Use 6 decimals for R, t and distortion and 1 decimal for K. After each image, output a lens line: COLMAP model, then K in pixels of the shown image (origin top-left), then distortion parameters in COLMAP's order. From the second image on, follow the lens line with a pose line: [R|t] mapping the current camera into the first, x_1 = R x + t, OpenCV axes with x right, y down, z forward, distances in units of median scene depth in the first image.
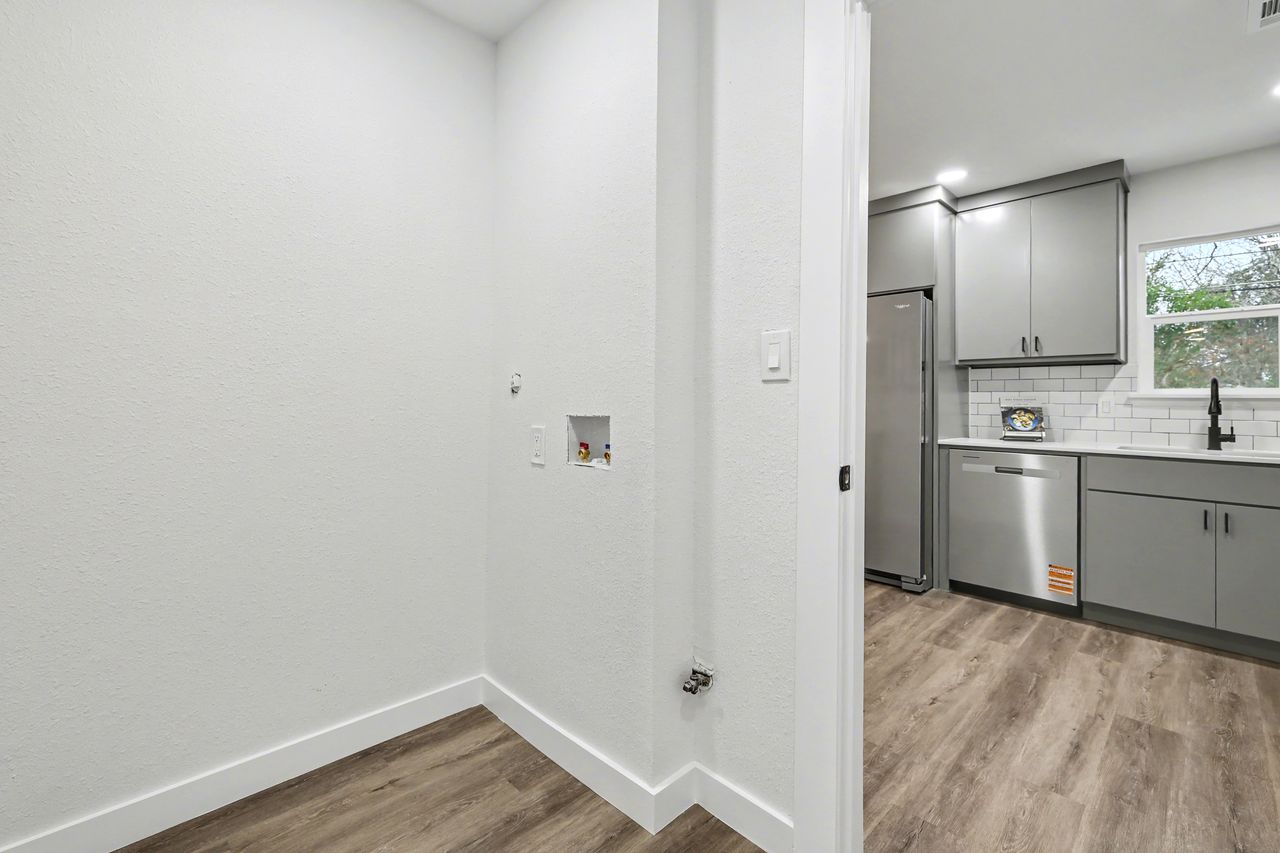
lens RADIAL K [[573.3, 0, 636.8], [0, 573.3, 392.4], [0, 0, 1]] dist [0.003538, 0.000094]
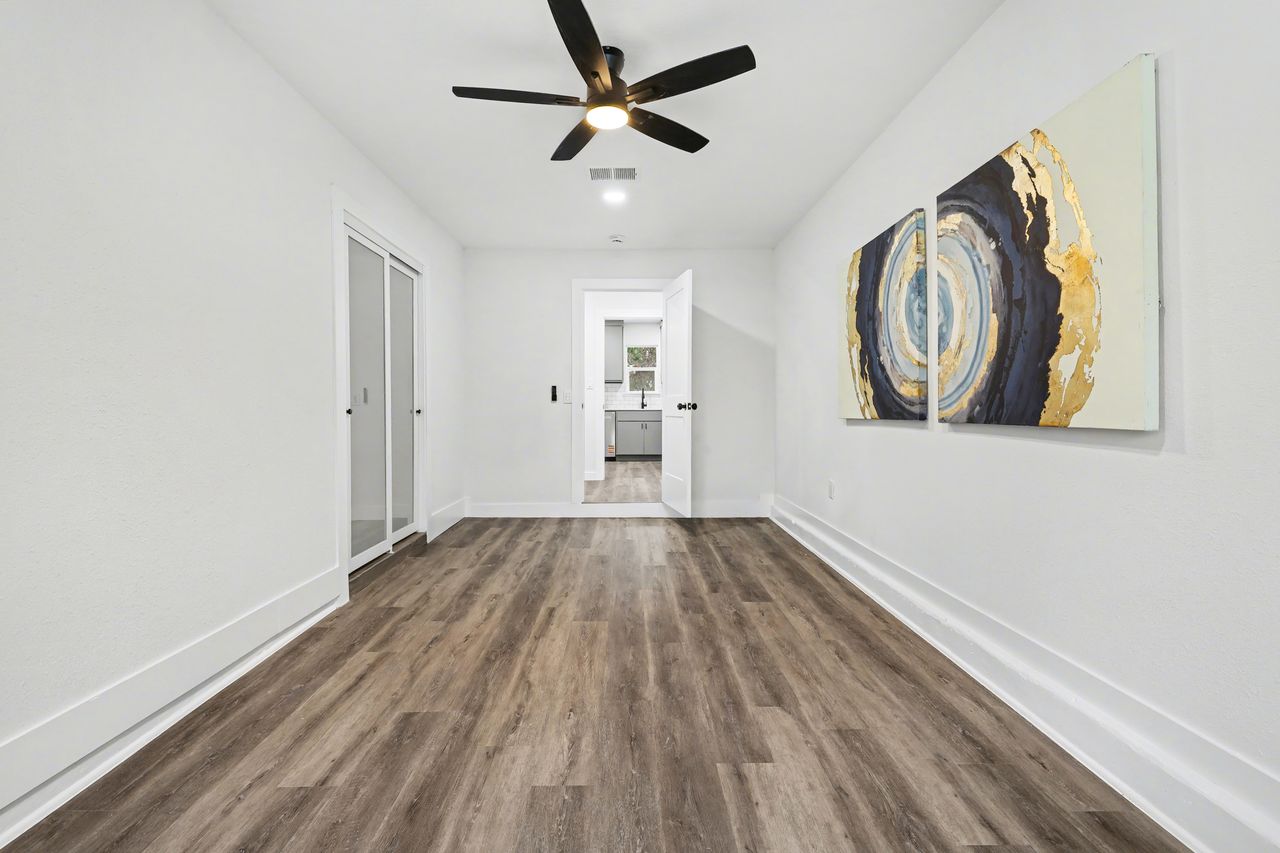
lens RADIAL K [[538.4, 0, 642.3], [0, 538.4, 415.6], [0, 0, 1]] dist [0.003894, -0.000479]
pose [[0.676777, -0.026614, 0.735707, -1.446956], [-0.004058, 0.999196, 0.039879, 0.010453], [-0.736177, -0.029975, 0.676125, -1.247587]]
